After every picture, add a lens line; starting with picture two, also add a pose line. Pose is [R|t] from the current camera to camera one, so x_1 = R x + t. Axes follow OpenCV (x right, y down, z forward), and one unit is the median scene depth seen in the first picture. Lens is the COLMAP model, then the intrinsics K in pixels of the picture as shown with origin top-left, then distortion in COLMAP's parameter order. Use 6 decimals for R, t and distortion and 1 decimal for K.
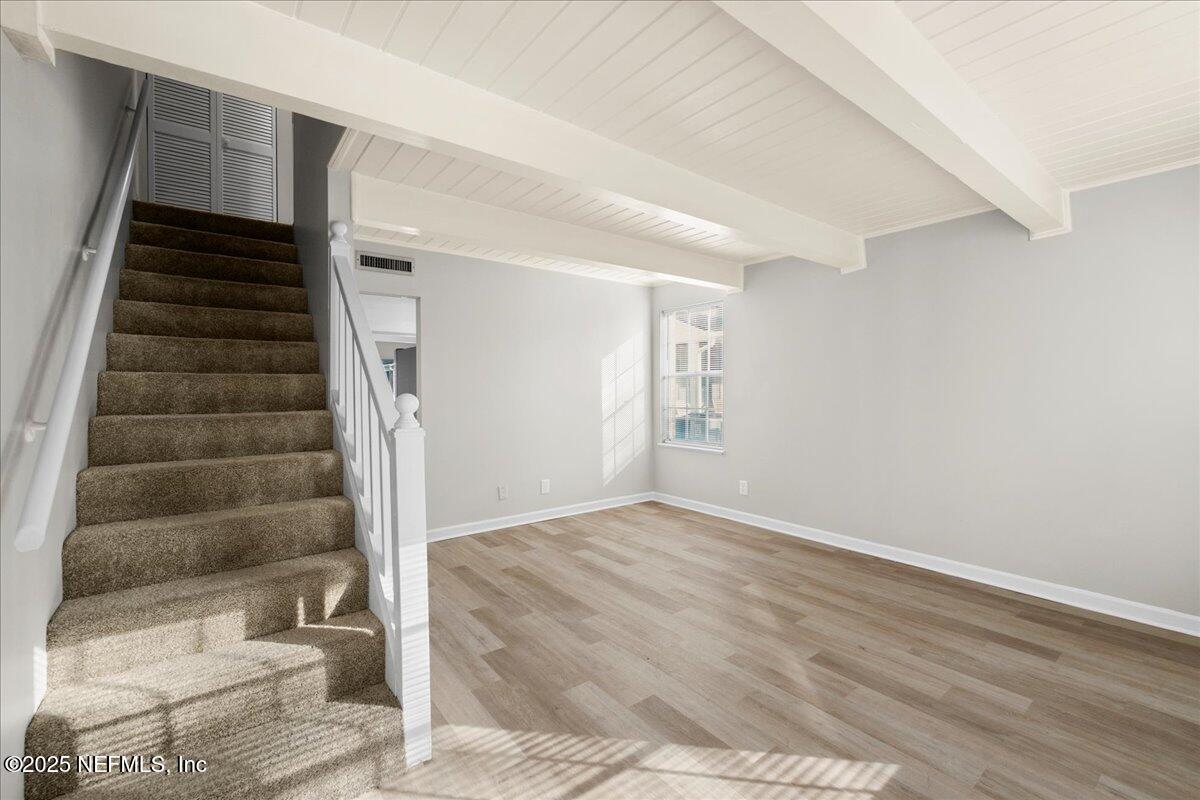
lens RADIAL K [[496.5, 0, 598.5], [0, 496.5, 394.1], [0, 0, 1]] dist [-0.012178, 0.000466]
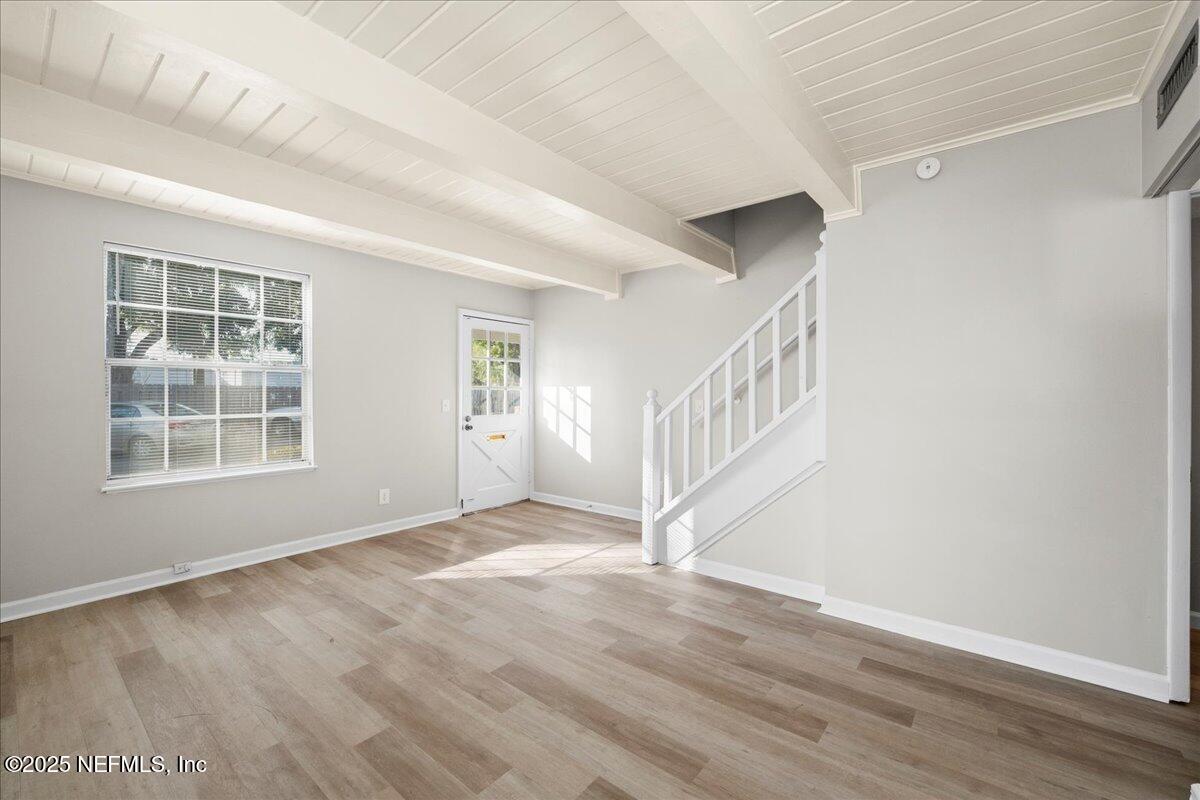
lens RADIAL K [[496.5, 0, 594.6], [0, 496.5, 396.4], [0, 0, 1]] dist [-0.012178, 0.000466]
pose [[-0.973689, 0.003709, -0.227850, 0.182432], [-0.000779, 0.999808, 0.019604, -0.005327], [0.227878, 0.019265, -0.973499, 1.606764]]
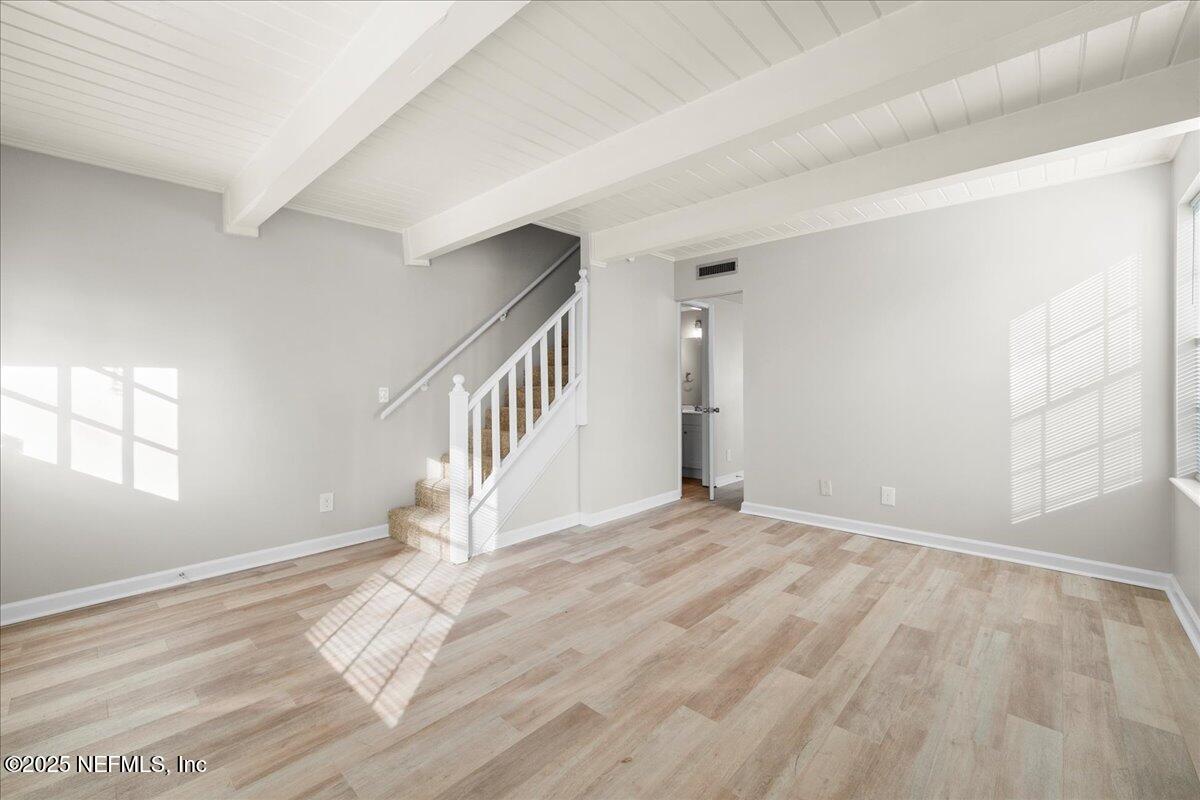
lens RADIAL K [[496.5, 0, 608.3], [0, 496.5, 388.0], [0, 0, 1]] dist [-0.012178, 0.000466]
pose [[0.176693, 0.008873, -0.984226, 0.884876], [-0.004522, 0.999956, 0.008203, 0.019413], [0.984256, 0.003001, 0.176725, 0.659975]]
